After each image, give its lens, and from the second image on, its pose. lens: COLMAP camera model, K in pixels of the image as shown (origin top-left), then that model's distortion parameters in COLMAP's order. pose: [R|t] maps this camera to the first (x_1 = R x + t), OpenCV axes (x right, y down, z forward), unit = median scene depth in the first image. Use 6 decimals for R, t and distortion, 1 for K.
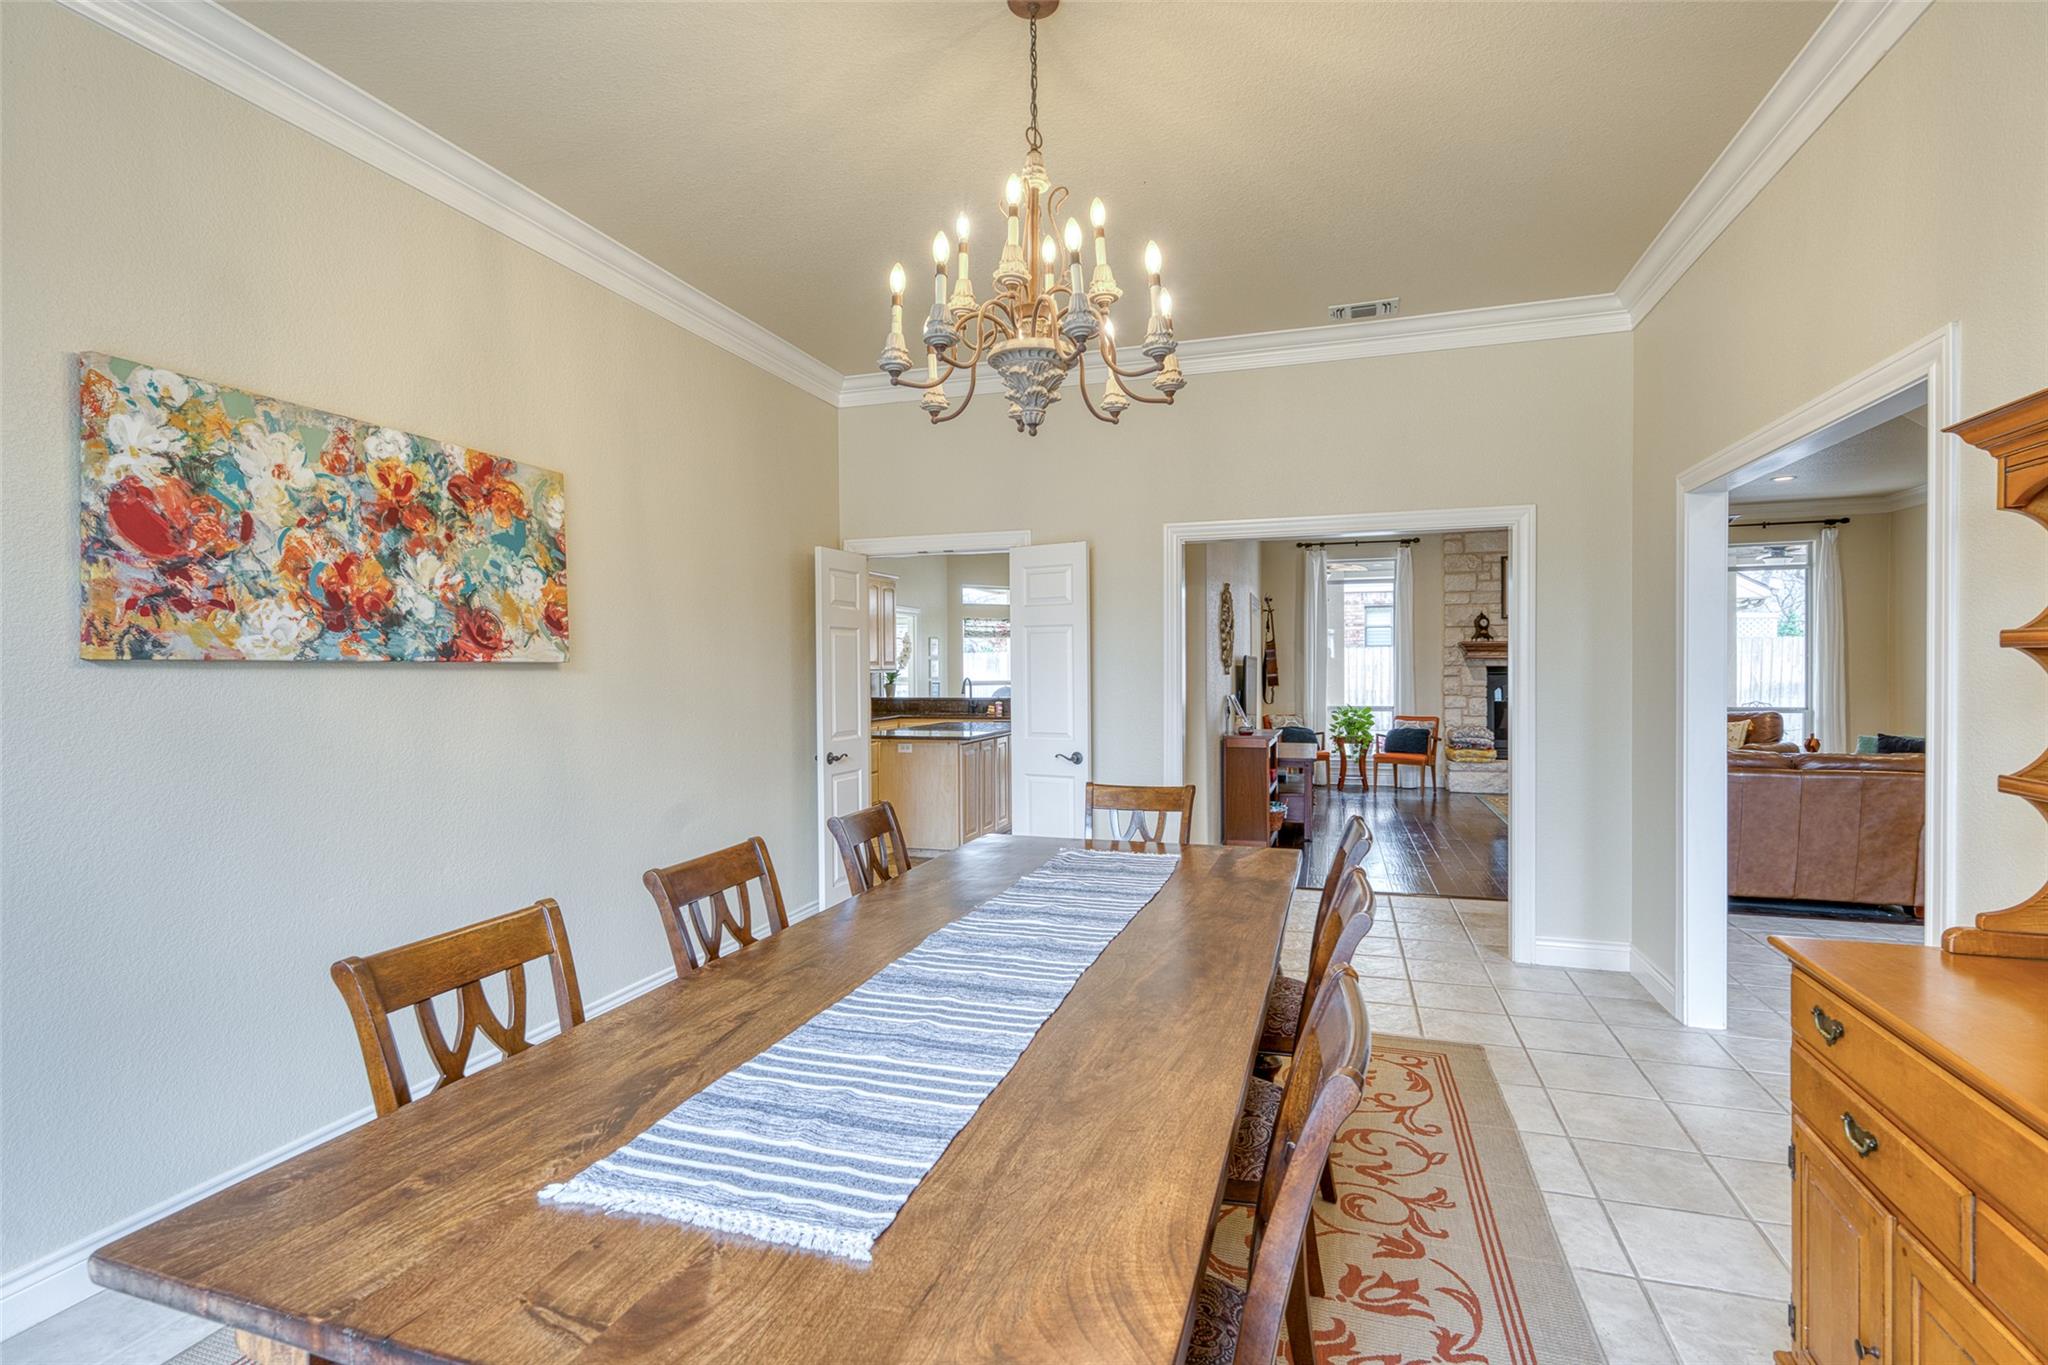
lens RADIAL K [[951.7, 0, 1023.4], [0, 951.7, 669.9], [0, 0, 1]] dist [0.000799, -0.002631]
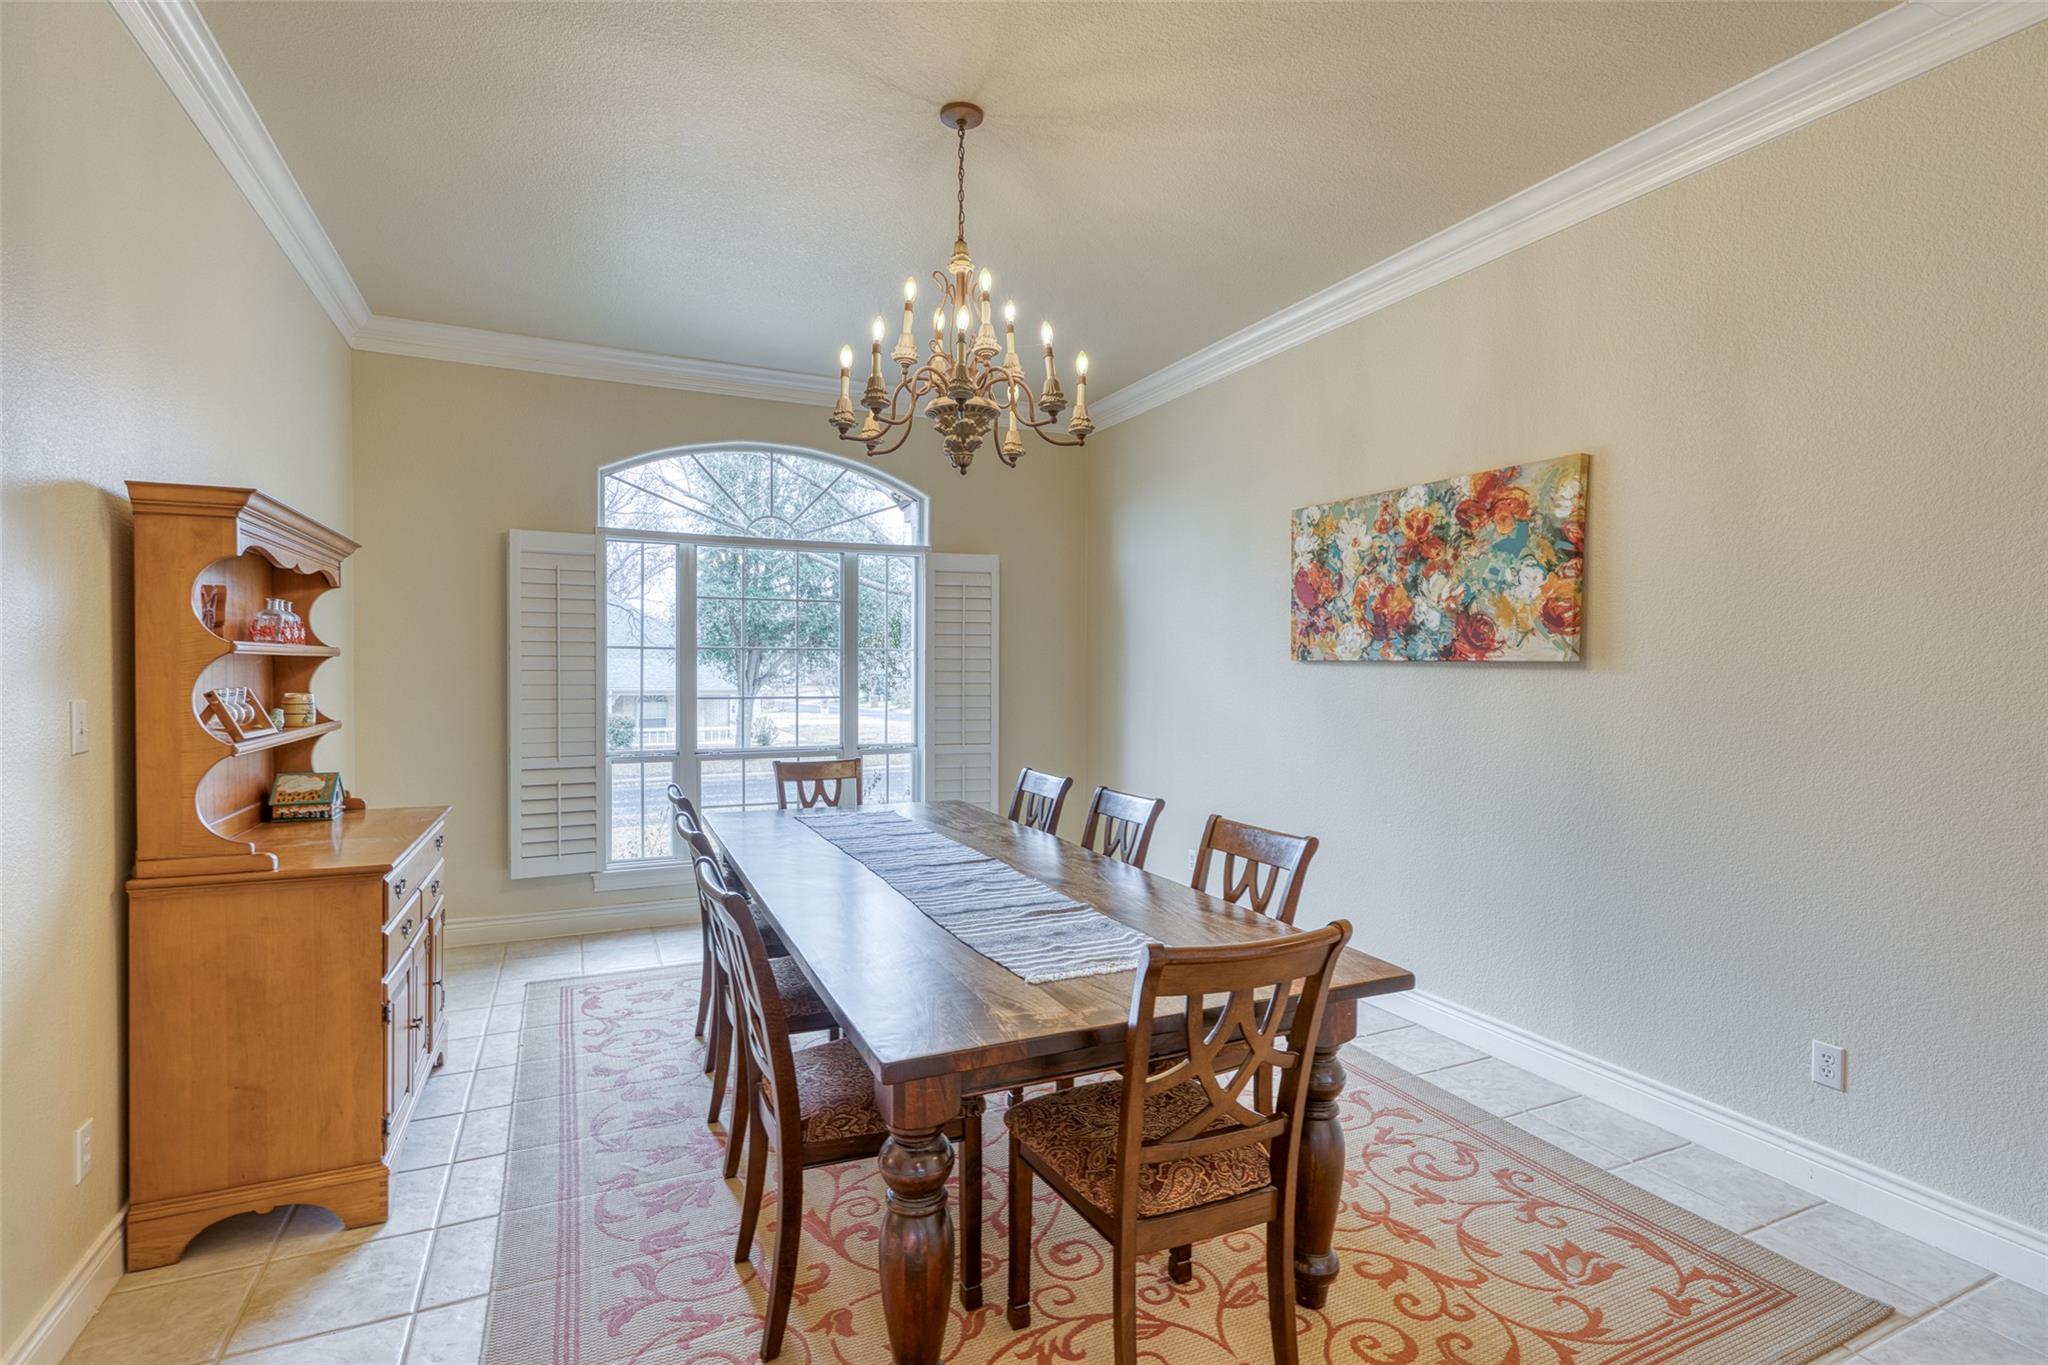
lens RADIAL K [[951.7, 0, 1020.5], [0, 951.7, 678.4], [0, 0, 1]] dist [0.000799, -0.002631]
pose [[-0.736160, 0.010230, -0.676731, 0.635304], [-0.006530, 0.999732, 0.022216, -0.010252], [0.676777, 0.020774, -0.735895, 1.586326]]
